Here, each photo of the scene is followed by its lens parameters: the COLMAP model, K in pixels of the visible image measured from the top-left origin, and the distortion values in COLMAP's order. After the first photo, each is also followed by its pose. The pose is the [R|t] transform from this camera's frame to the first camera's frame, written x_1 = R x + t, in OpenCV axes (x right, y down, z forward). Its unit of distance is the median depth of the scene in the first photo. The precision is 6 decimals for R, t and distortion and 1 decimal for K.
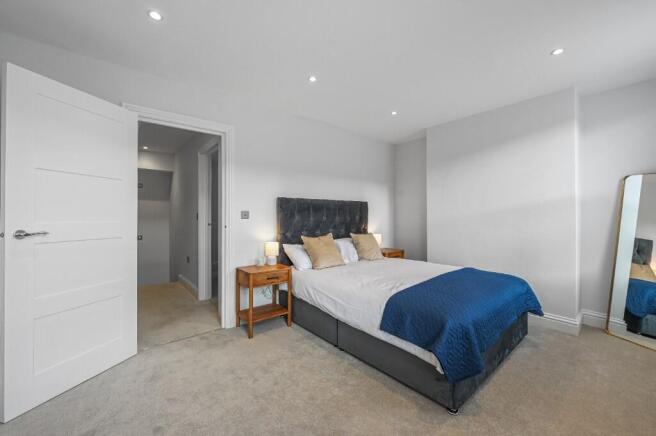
lens RADIAL K [[260.0, 0, 328.9], [0, 260.0, 215.3], [0, 0, 1]] dist [-0.047396, 0.000028]
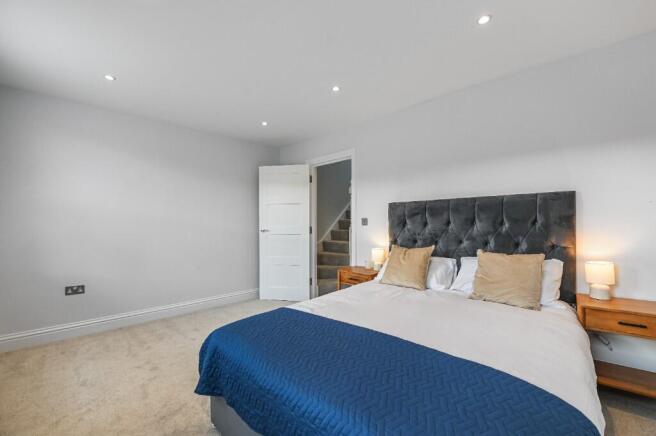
lens RADIAL K [[260.0, 0, 328.9], [0, 260.0, 215.3], [0, 0, 1]] dist [-0.047396, 0.000028]
pose [[0.090205, -0.032910, -0.995379, 0.738899], [0.007870, 0.999446, -0.032332, 0.005568], [0.995892, -0.004917, 0.090414, 0.692419]]
